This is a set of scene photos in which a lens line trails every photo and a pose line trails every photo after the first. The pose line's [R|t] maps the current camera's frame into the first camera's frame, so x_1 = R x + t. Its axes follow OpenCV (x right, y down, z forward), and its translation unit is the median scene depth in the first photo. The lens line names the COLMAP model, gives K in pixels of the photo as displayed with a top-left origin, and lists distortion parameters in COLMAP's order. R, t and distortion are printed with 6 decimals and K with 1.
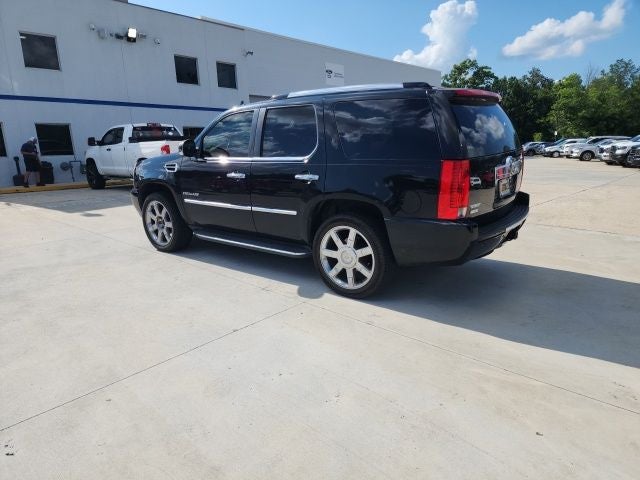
lens RADIAL K [[426.9, 0, 310.3], [0, 426.9, 242.8], [0, 0, 1]] dist [0.078676, -0.071172]
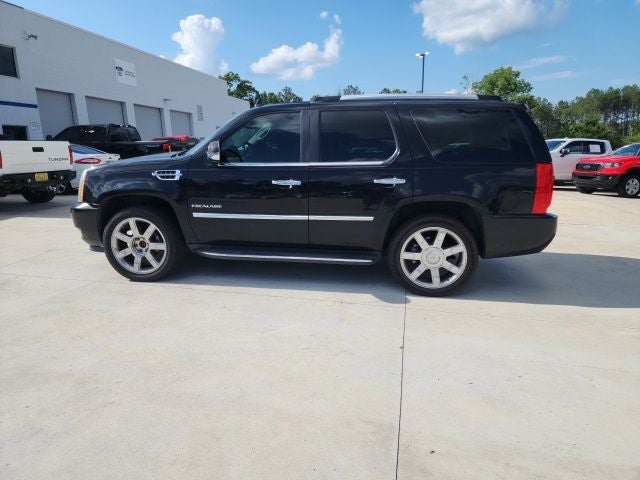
lens RADIAL K [[425.8, 0, 310.2], [0, 425.8, 234.3], [0, 0, 1]] dist [0.080199, -0.069751]
pose [[0.867019, -0.083029, 0.491309, -0.467927], [0.098852, 0.995082, -0.006280, -0.030950], [-0.488371, 0.054012, 0.870963, 0.168309]]
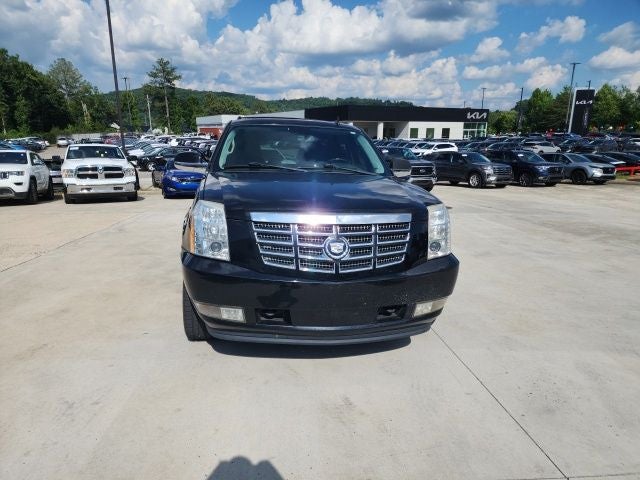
lens RADIAL K [[425.8, 0, 310.9], [0, 425.8, 244.3], [0, 0, 1]] dist [0.080199, -0.069751]
pose [[-0.737762, -0.129265, 0.662569, -0.665278], [0.166301, 0.916444, 0.363969, -0.374408], [-0.654256, 0.378709, -0.654621, 1.540675]]
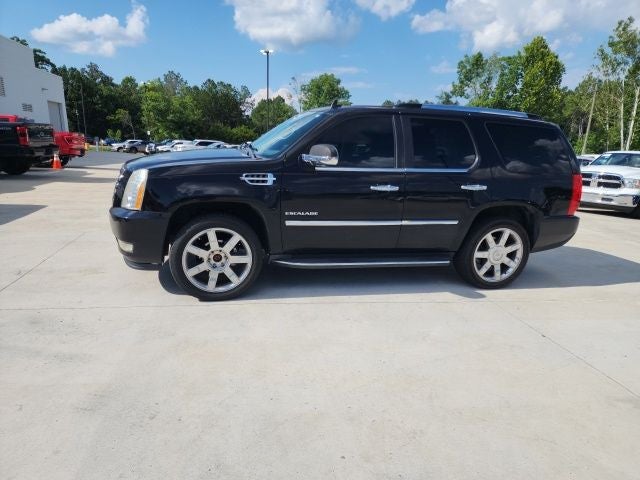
lens RADIAL K [[426.9, 0, 316.3], [0, 426.9, 244.2], [0, 0, 1]] dist [0.078676, -0.071172]
pose [[0.587881, -0.136159, 0.797406, -0.800301], [0.125226, 0.989168, 0.076581, -0.103525], [-0.799196, 0.054835, 0.598564, 0.476510]]
